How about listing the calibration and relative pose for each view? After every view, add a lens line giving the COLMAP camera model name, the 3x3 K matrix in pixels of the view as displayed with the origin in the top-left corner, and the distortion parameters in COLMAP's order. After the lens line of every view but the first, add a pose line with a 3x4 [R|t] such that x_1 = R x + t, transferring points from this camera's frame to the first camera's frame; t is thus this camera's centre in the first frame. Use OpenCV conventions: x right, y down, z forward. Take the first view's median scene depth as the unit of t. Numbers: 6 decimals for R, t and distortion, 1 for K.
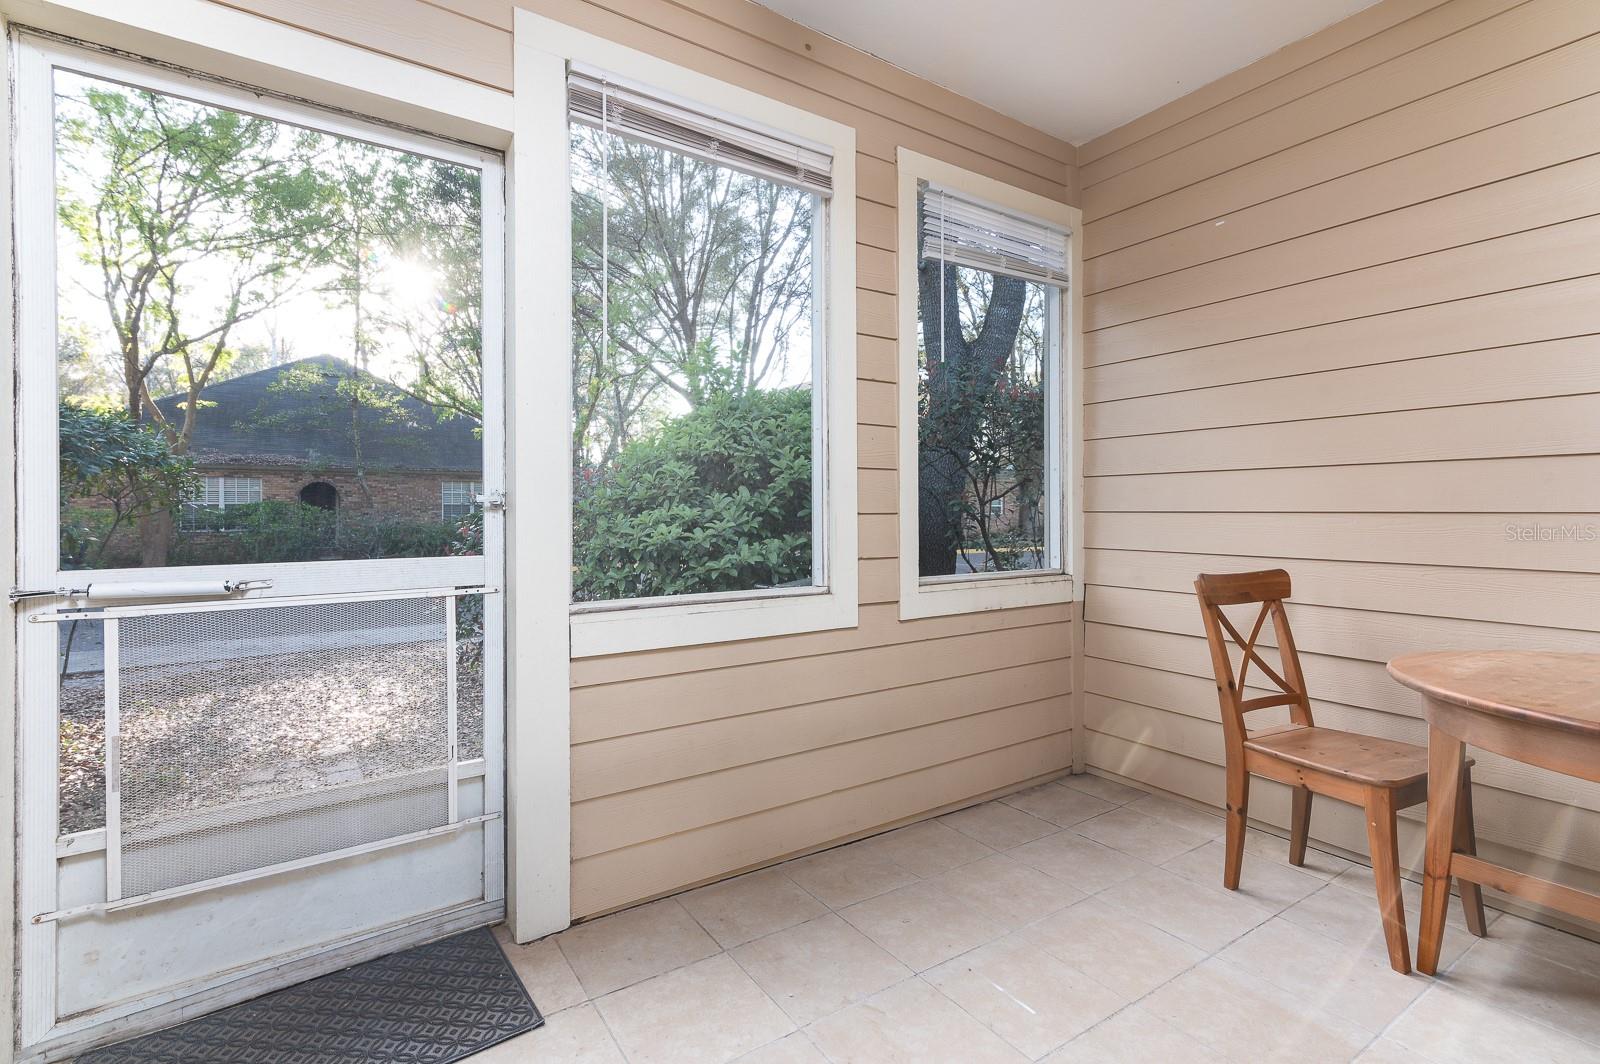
lens RADIAL K [[729.2, 0, 799.7], [0, 729.2, 515.7], [0, 0, 1]] dist [0.013106, 0.000237]
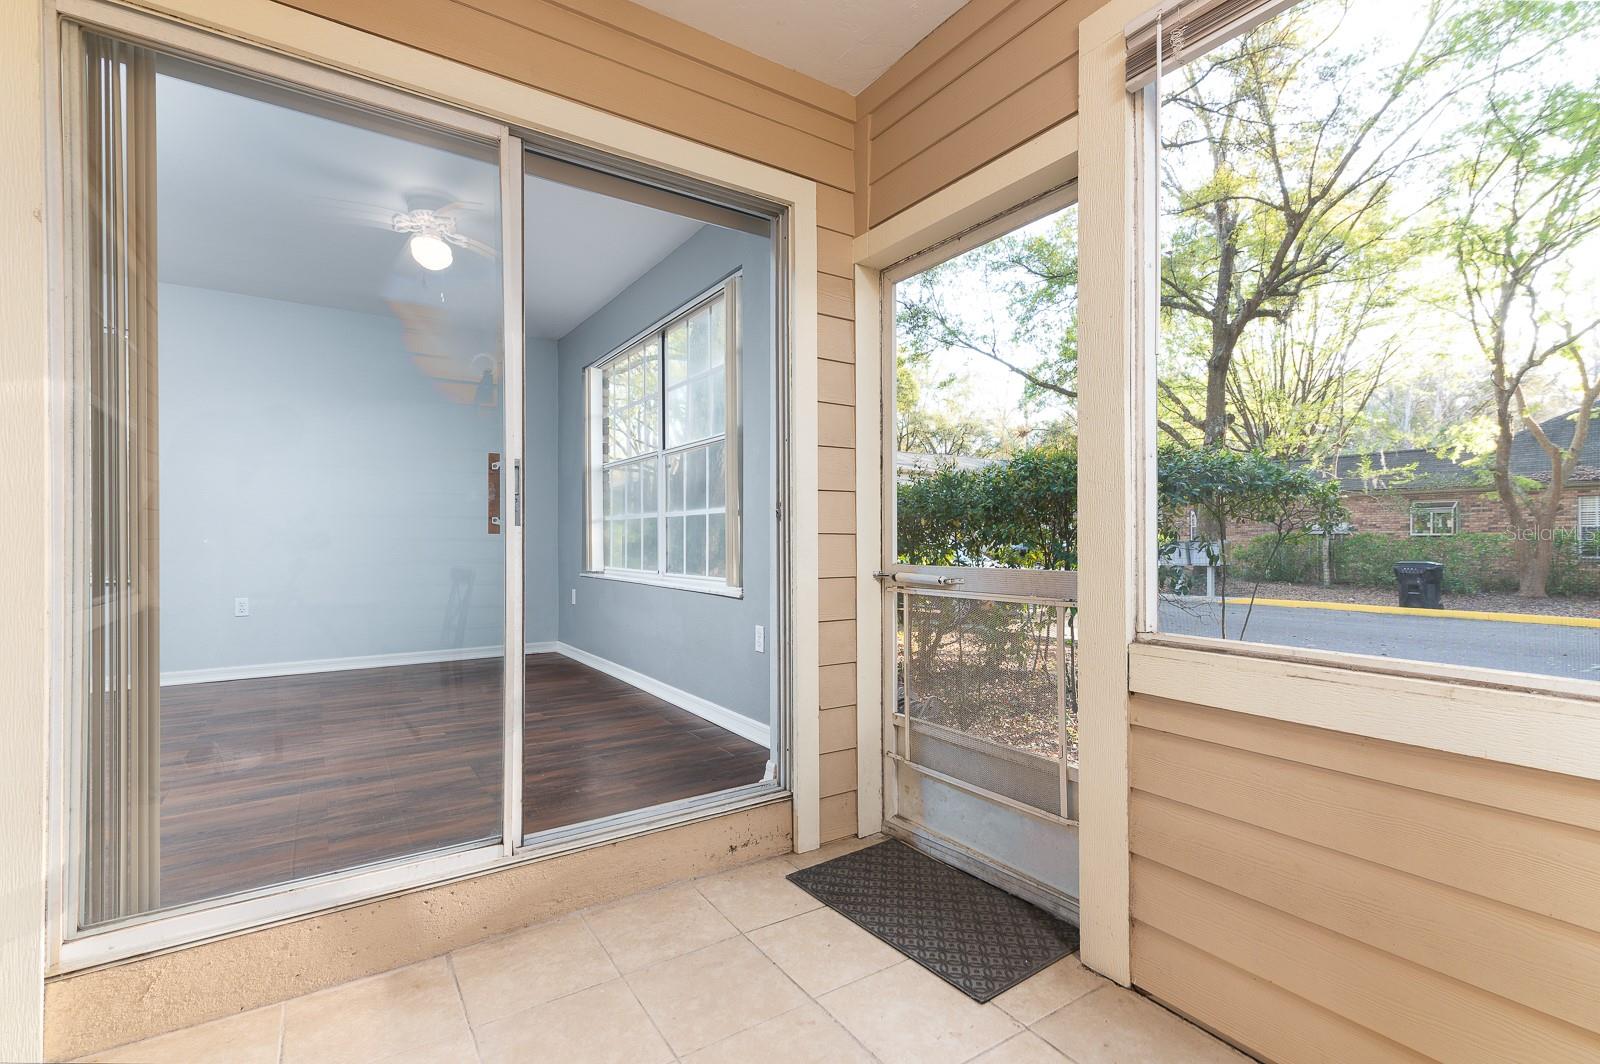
lens RADIAL K [[729.2, 0, 799.1], [0, 729.2, 536.6], [0, 0, 1]] dist [0.013106, 0.000237]
pose [[0.006936, 0.002922, -0.999972, 0.624206], [-0.006689, 0.999973, 0.002875, 0.006105], [0.999954, 0.006669, 0.006956, 0.625322]]
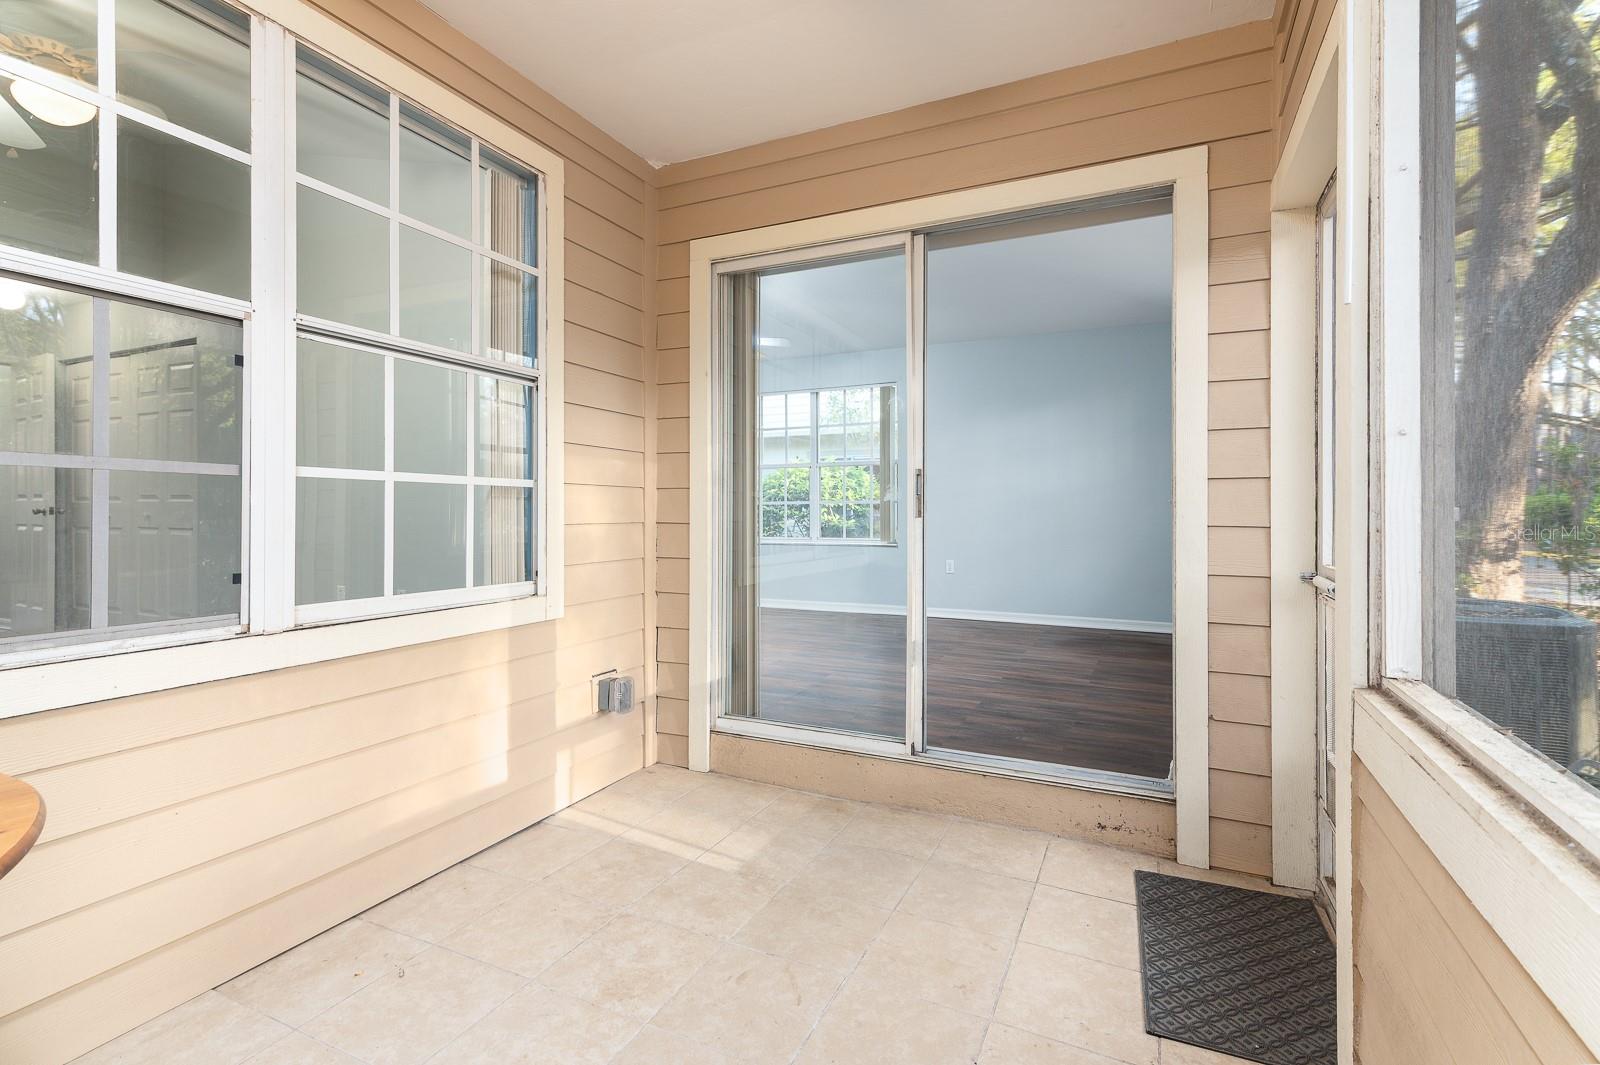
lens RADIAL K [[729.2, 0, 805.8], [0, 729.2, 518.6], [0, 0, 1]] dist [0.013106, 0.000237]
pose [[-0.854553, 0.005444, -0.519336, 0.499472], [-0.003367, 0.999866, 0.016022, -0.028032], [0.519353, 0.015441, -0.854420, 1.402957]]
